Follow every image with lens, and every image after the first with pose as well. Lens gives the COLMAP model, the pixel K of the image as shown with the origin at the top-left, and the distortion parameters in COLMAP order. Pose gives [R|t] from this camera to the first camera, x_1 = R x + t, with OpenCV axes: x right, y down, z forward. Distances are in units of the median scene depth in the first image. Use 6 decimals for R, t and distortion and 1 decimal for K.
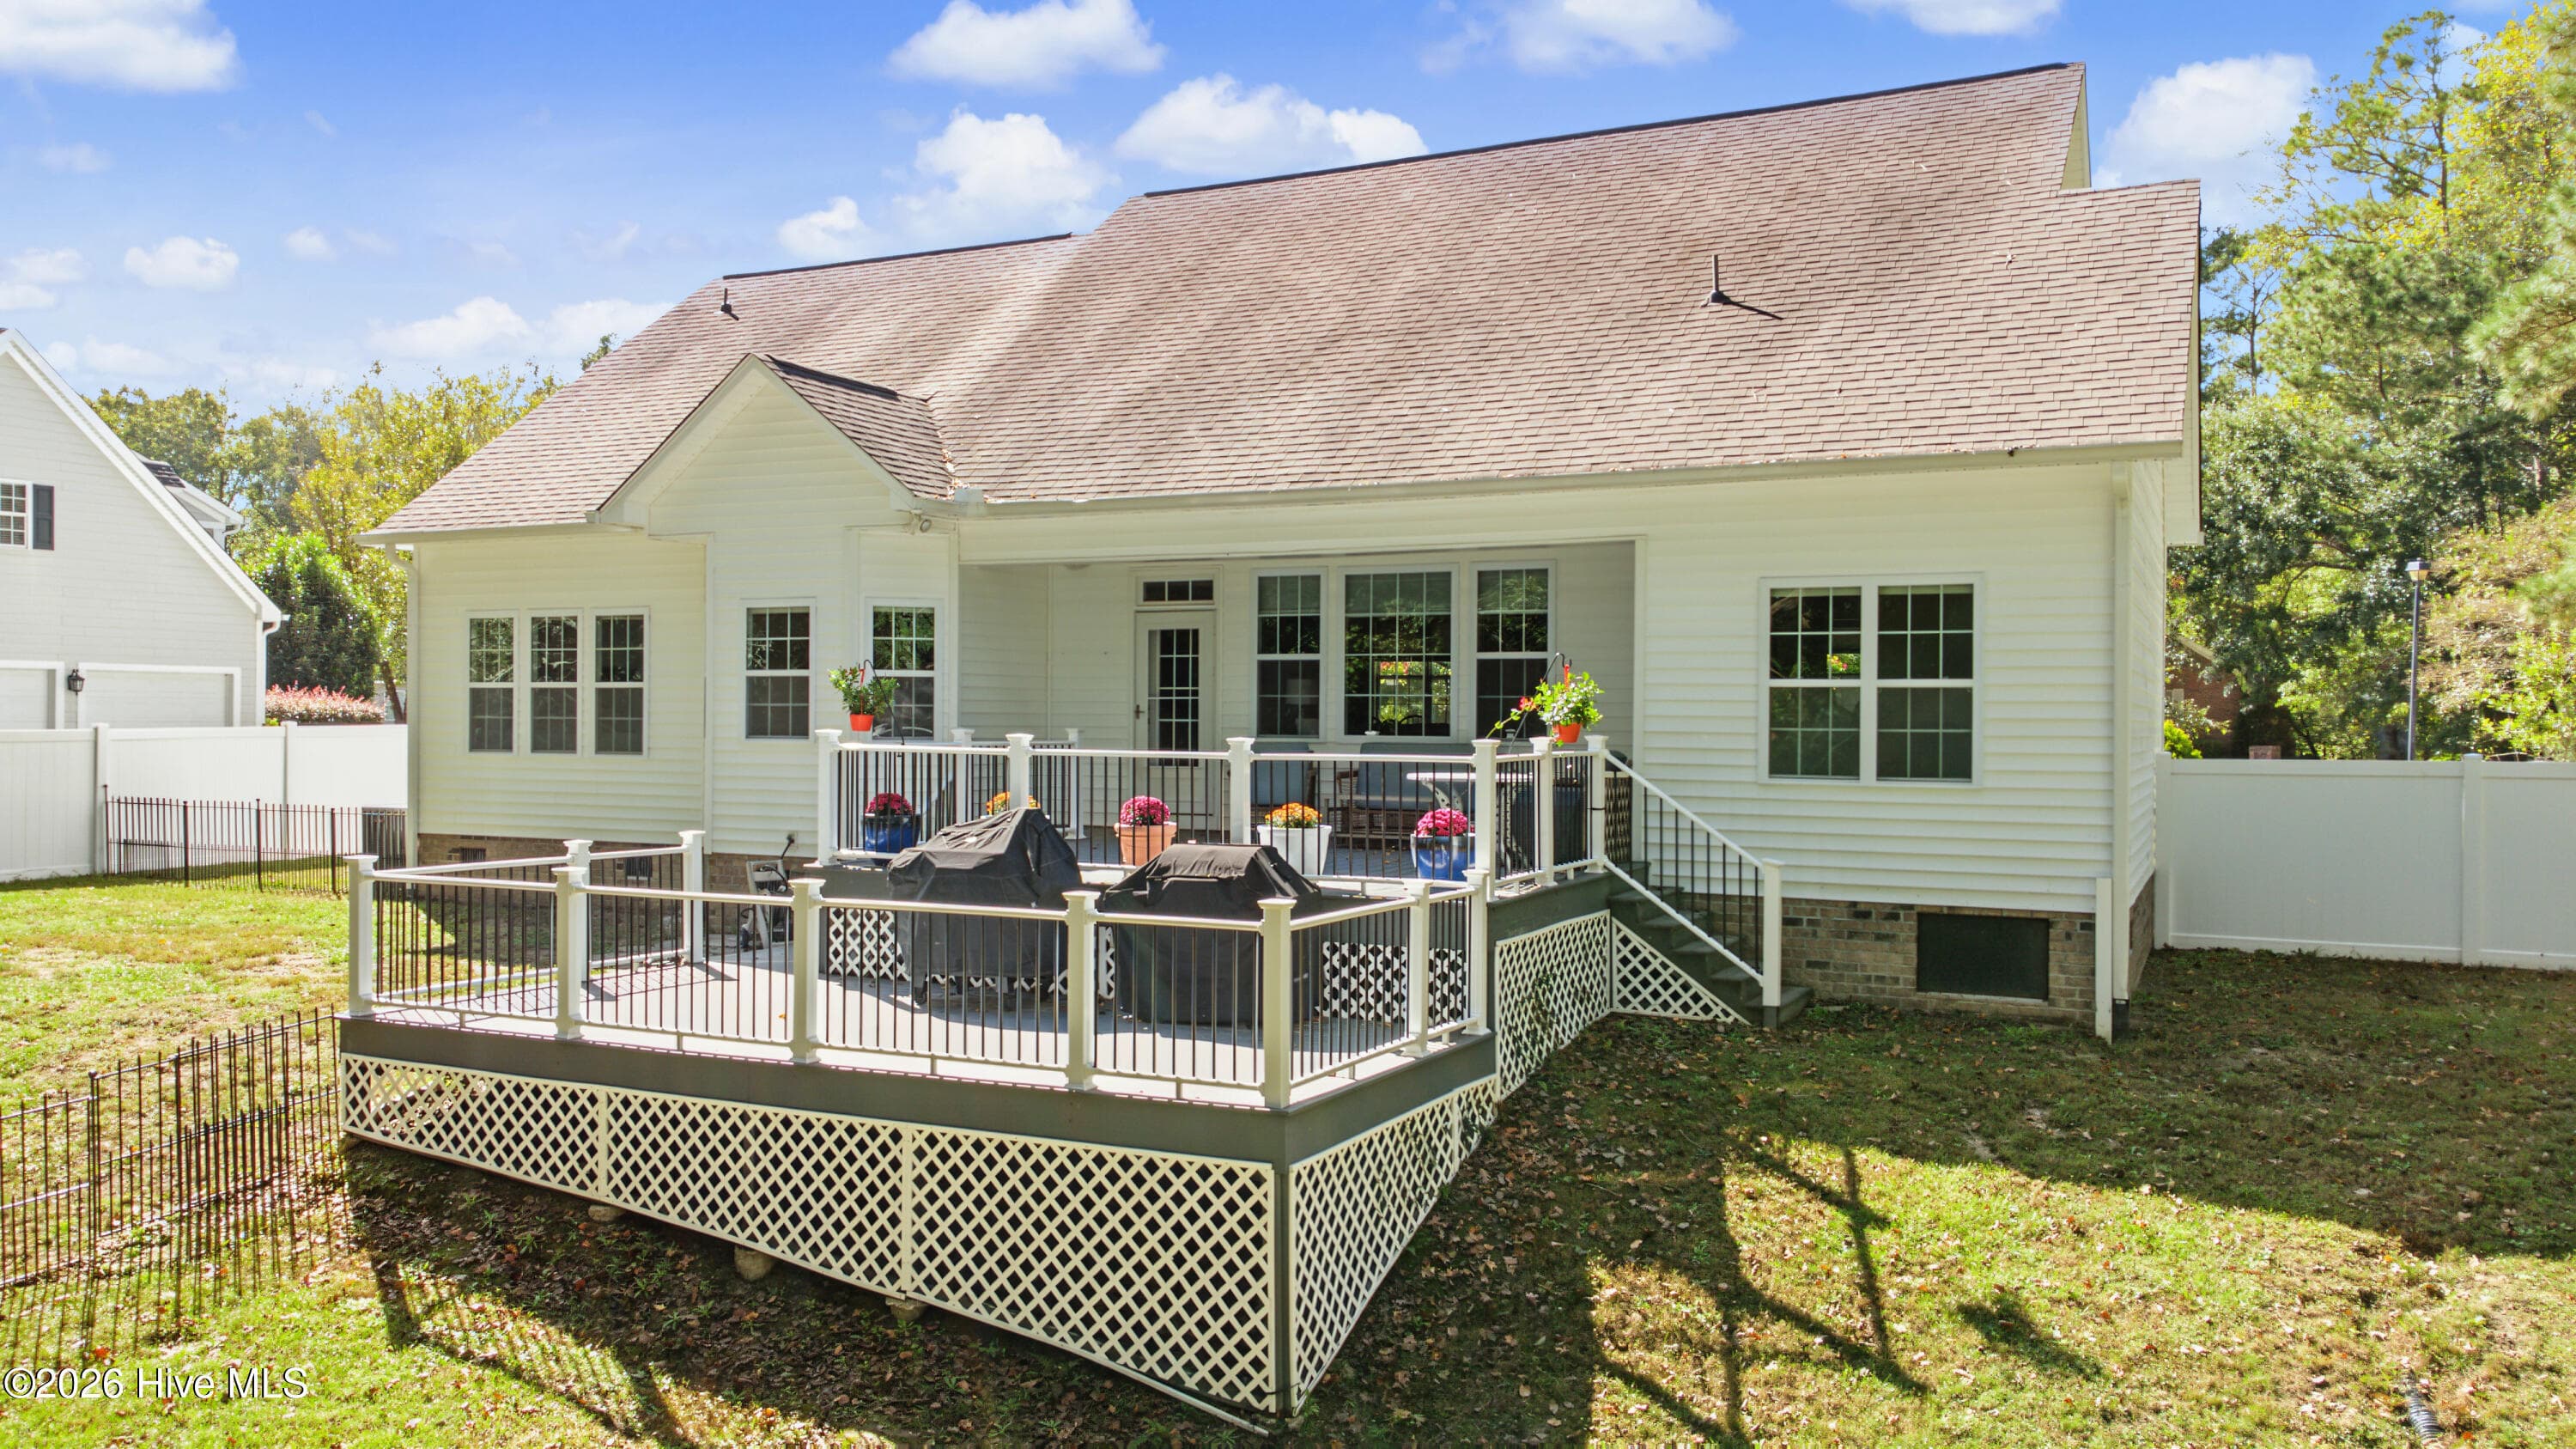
lens RADIAL K [[1898.4, 0, 1277.4], [0, 1898.4, 723.3], [0, 0, 1]] dist [0.032258, 0.024003]
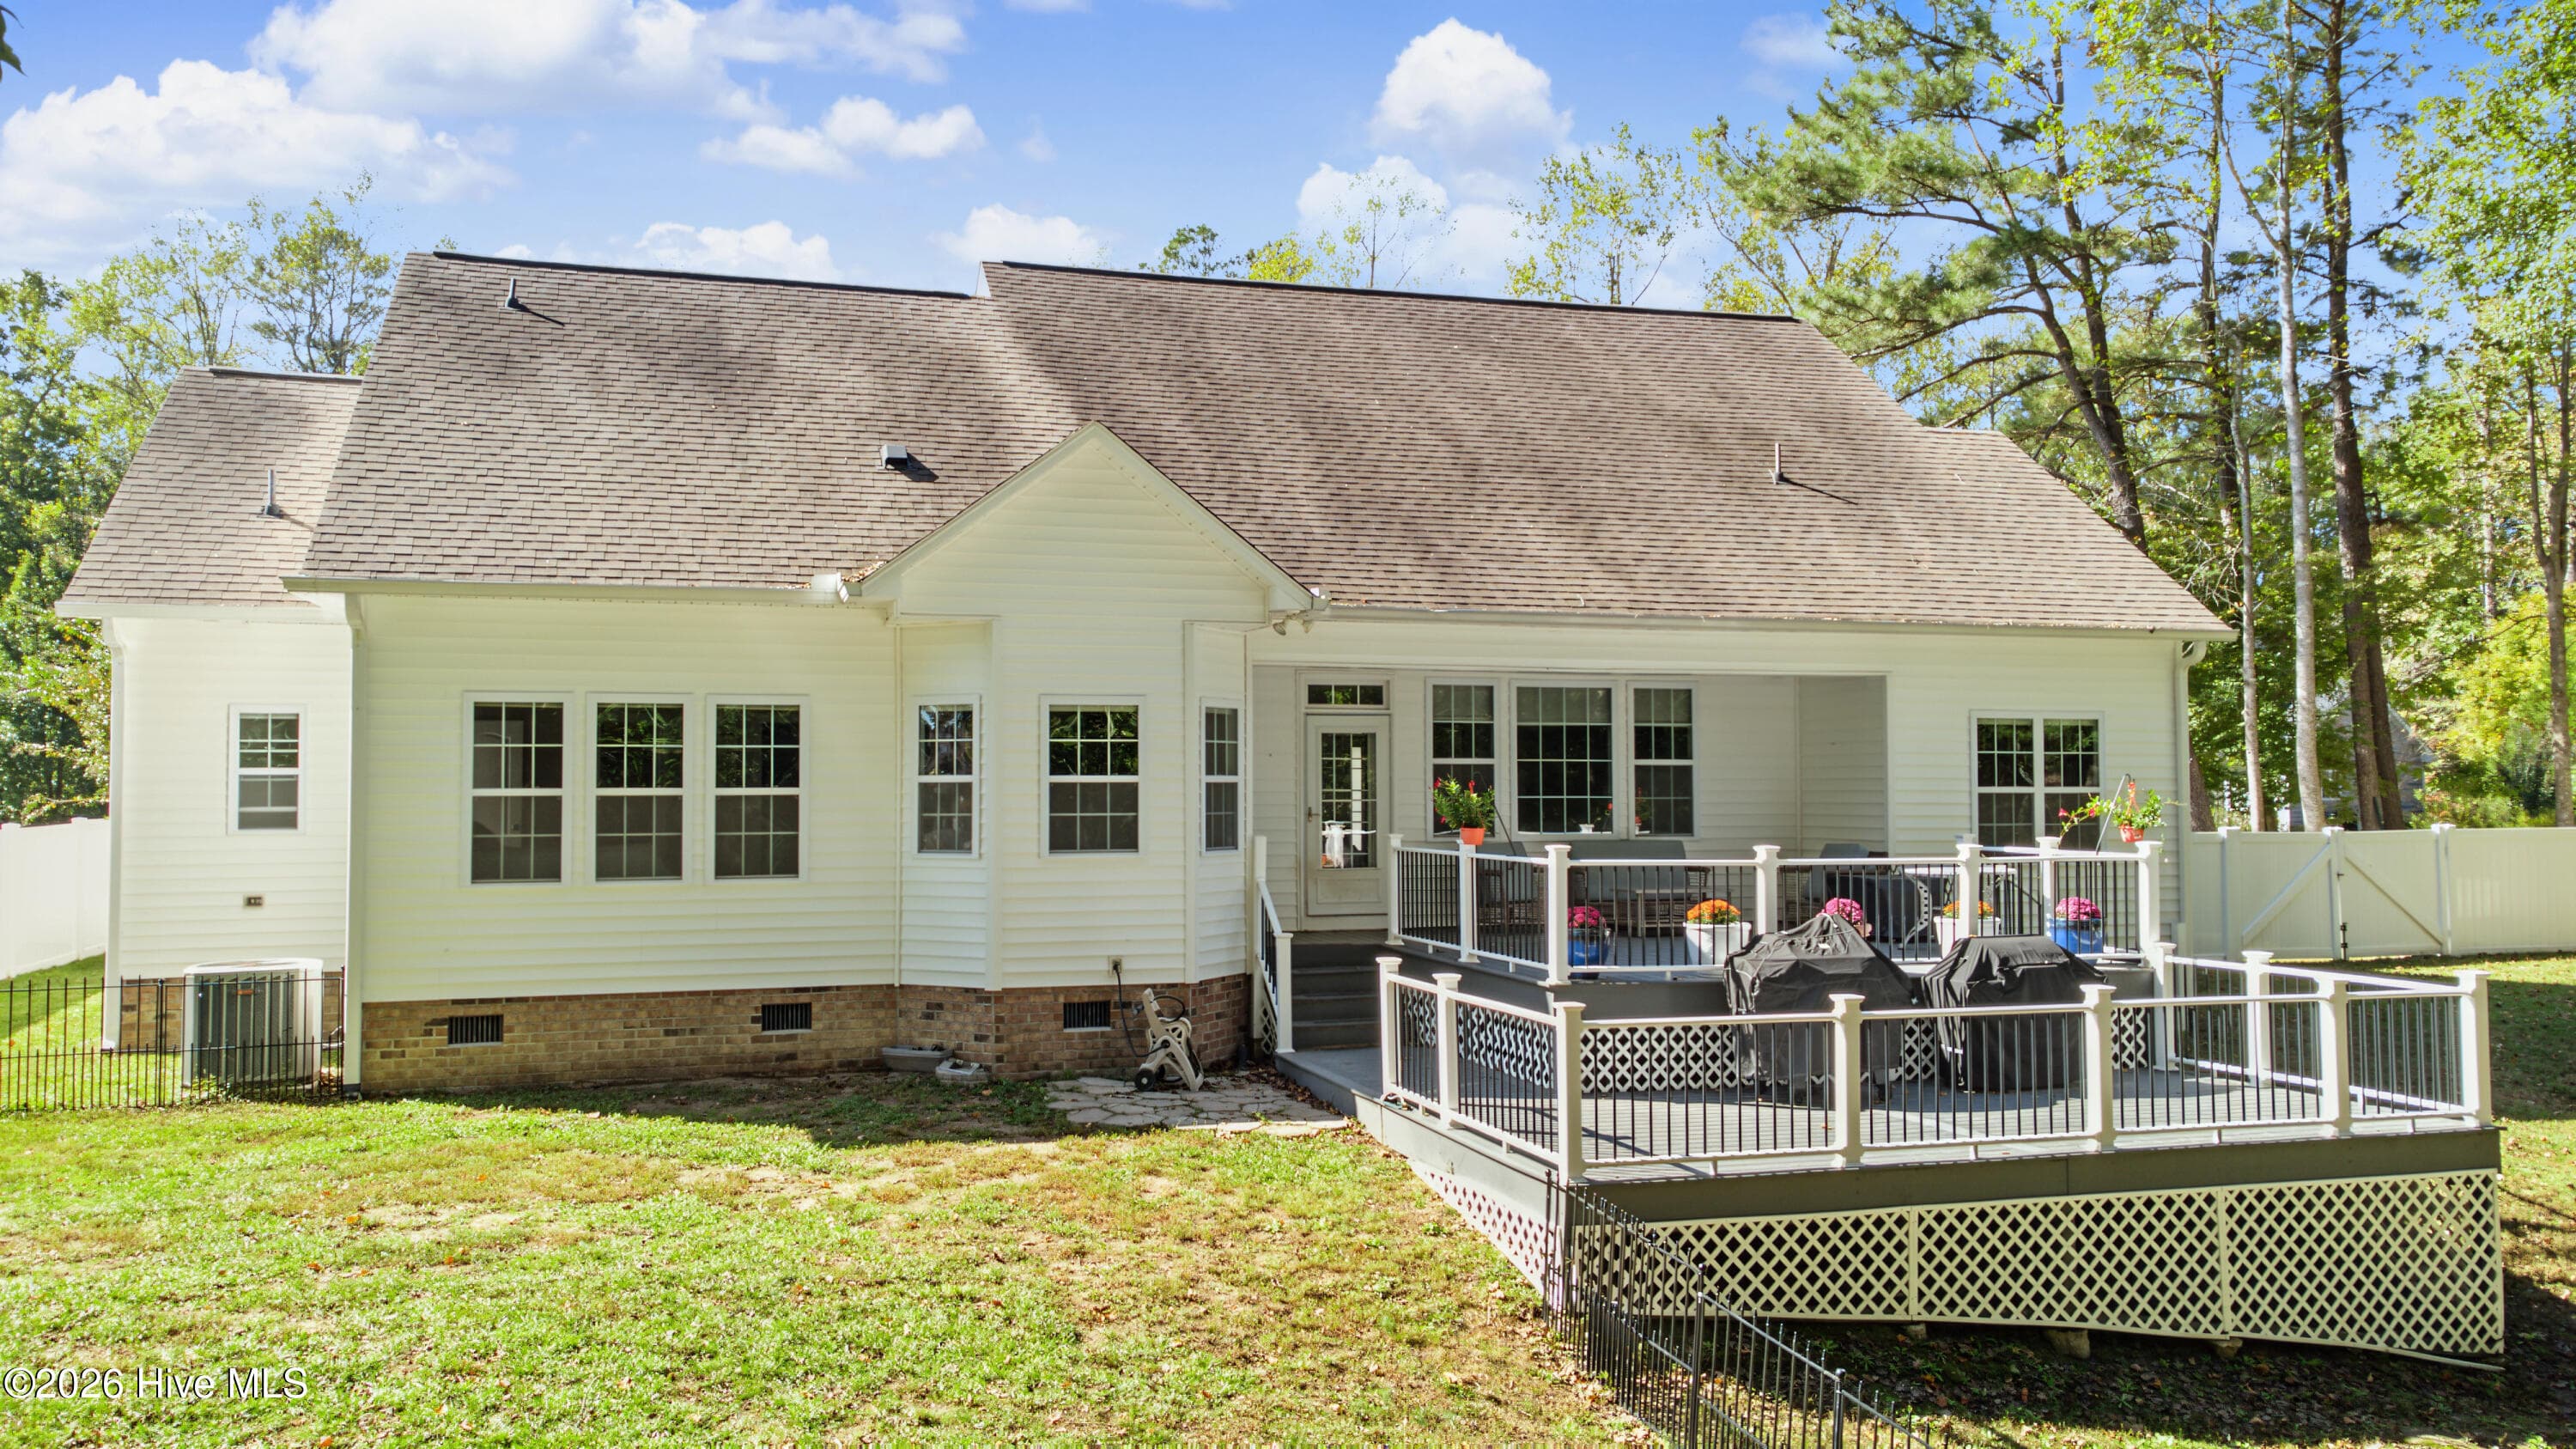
lens RADIAL K [[1898.4, 0, 1282.1], [0, 1898.4, 728.2], [0, 0, 1]] dist [0.032258, 0.024003]
pose [[0.730843, 0.014596, 0.682389, -0.973698], [0.008293, 0.999508, -0.030261, -0.027503], [-0.682495, 0.027775, 0.730362, 0.358556]]
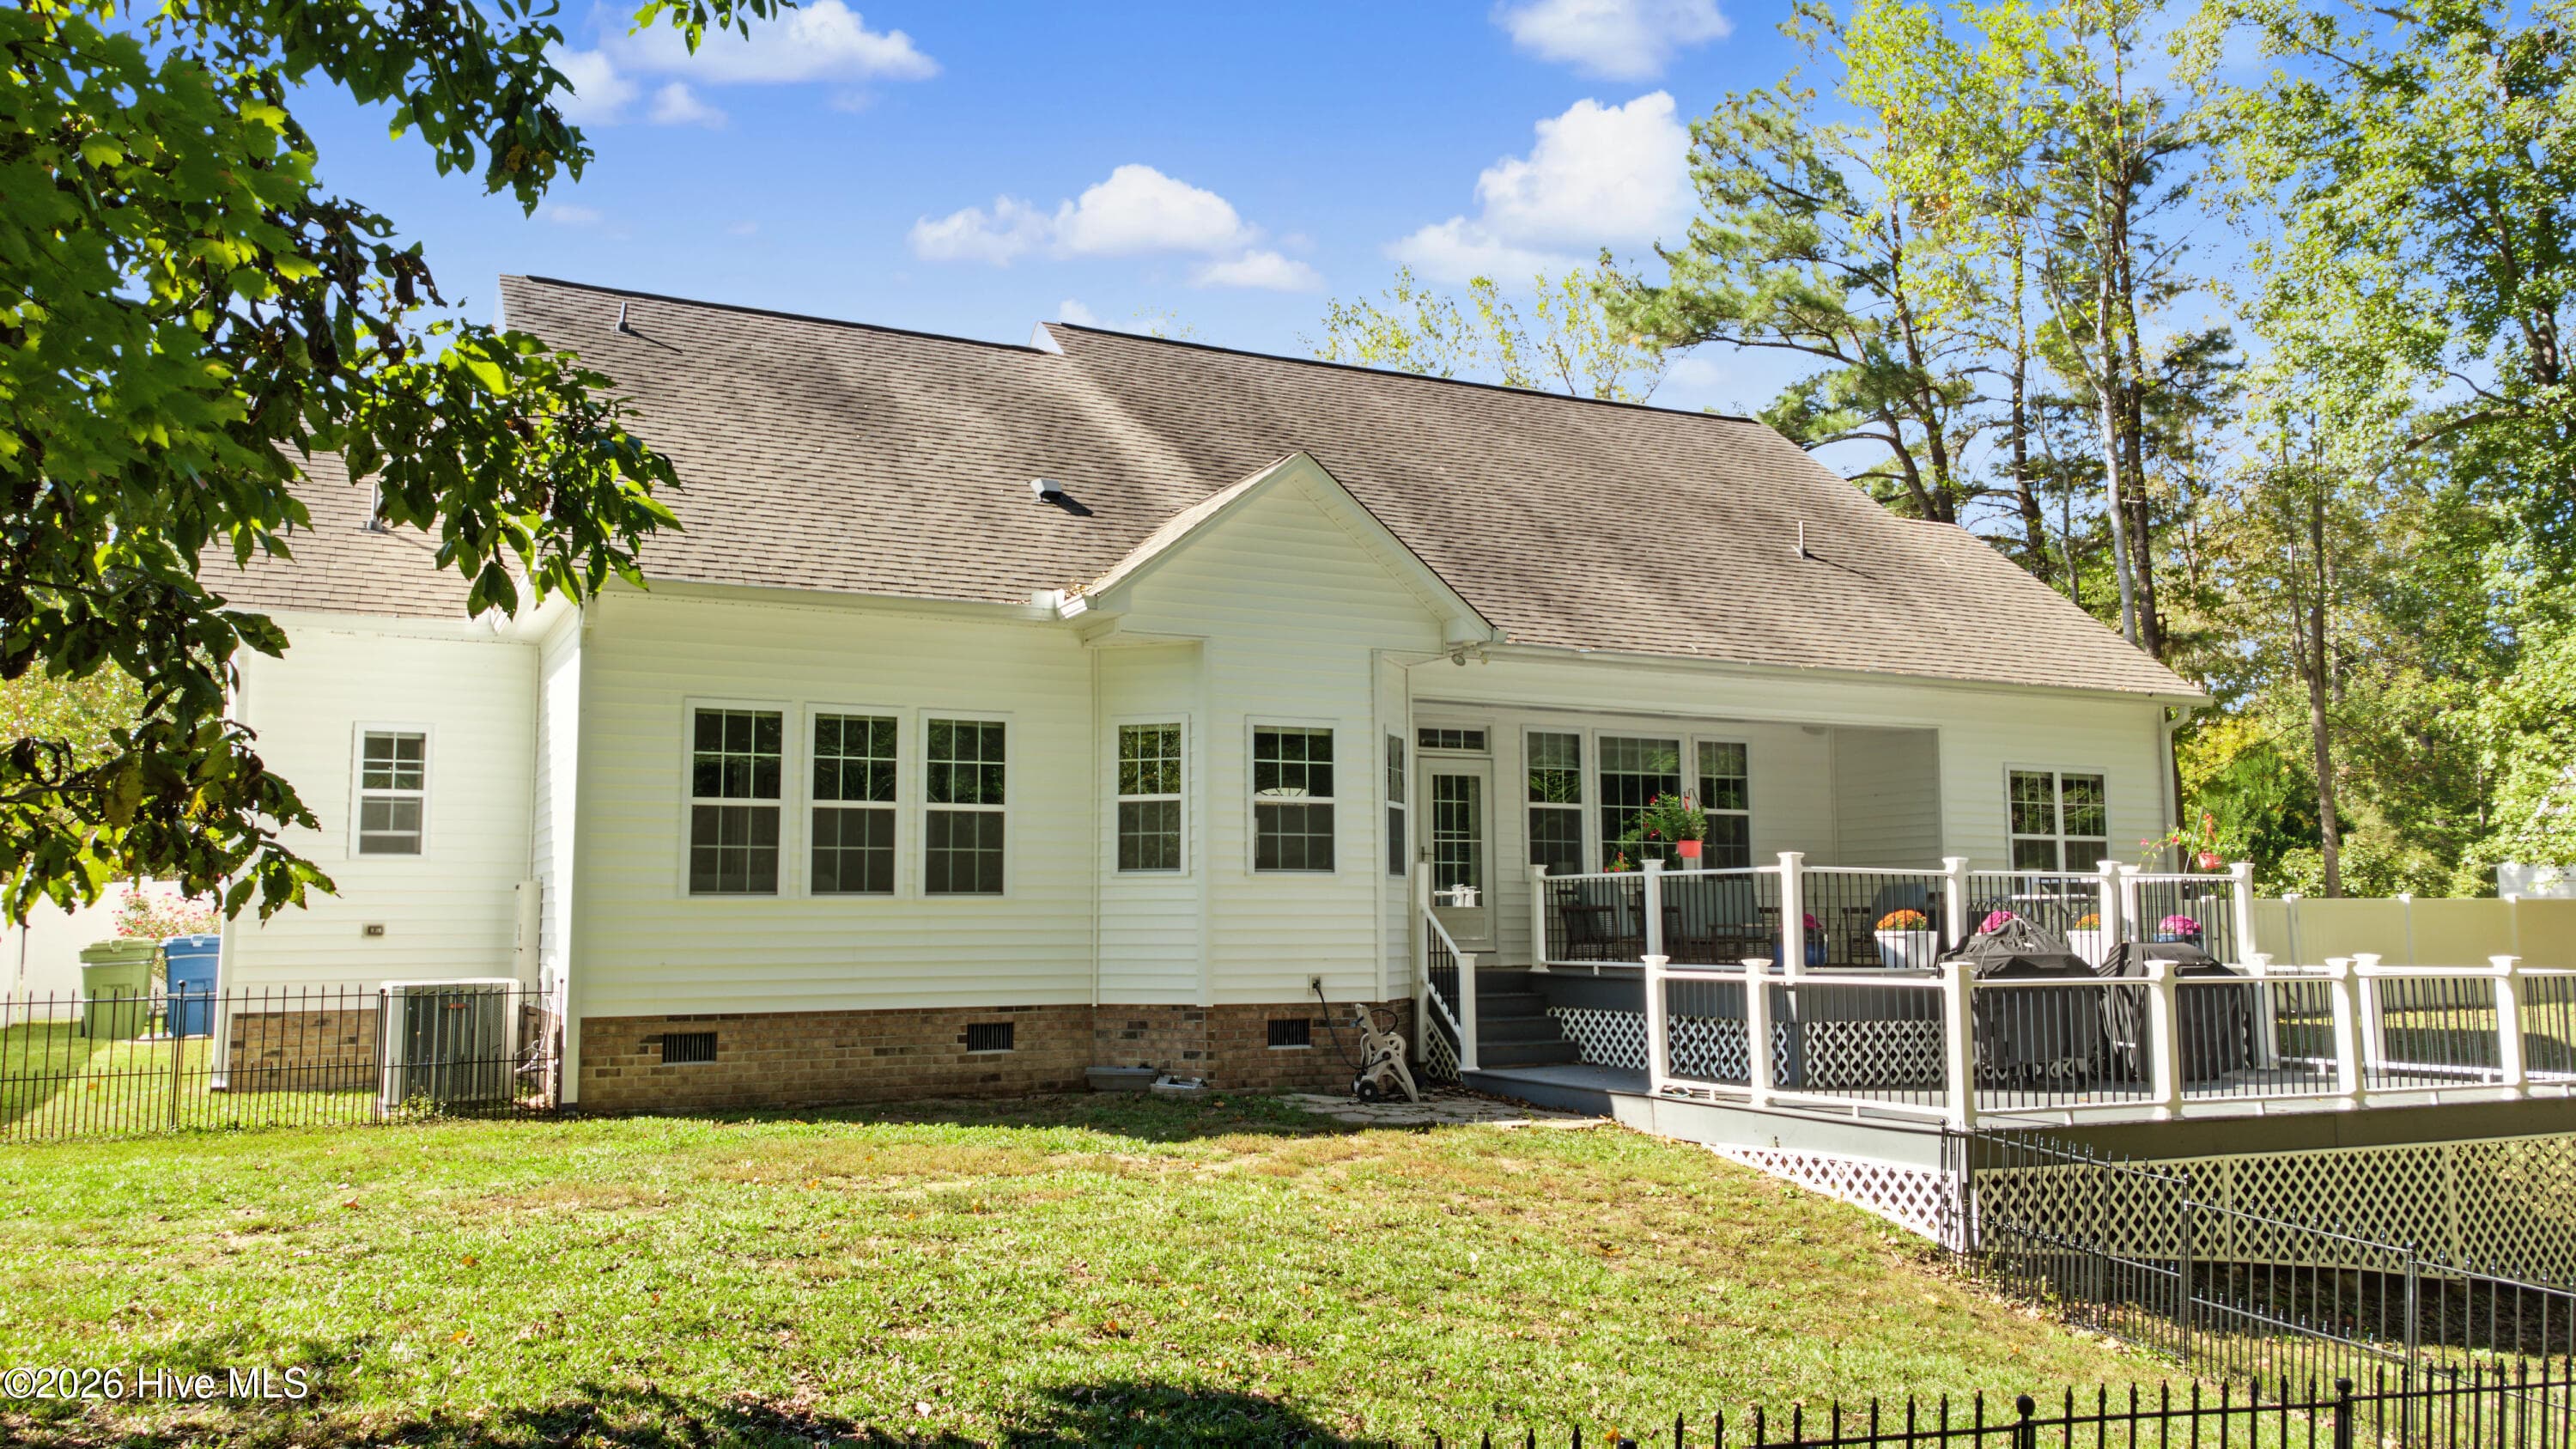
lens RADIAL K [[1898.4, 0, 1279.8], [0, 1898.4, 723.8], [0, 0, 1]] dist [0.032258, 0.024003]
pose [[0.605029, 0.077157, 0.792456, -1.194952], [0.009340, 0.994537, -0.103963, 0.038248], [-0.796149, 0.070302, 0.601003, 0.561234]]
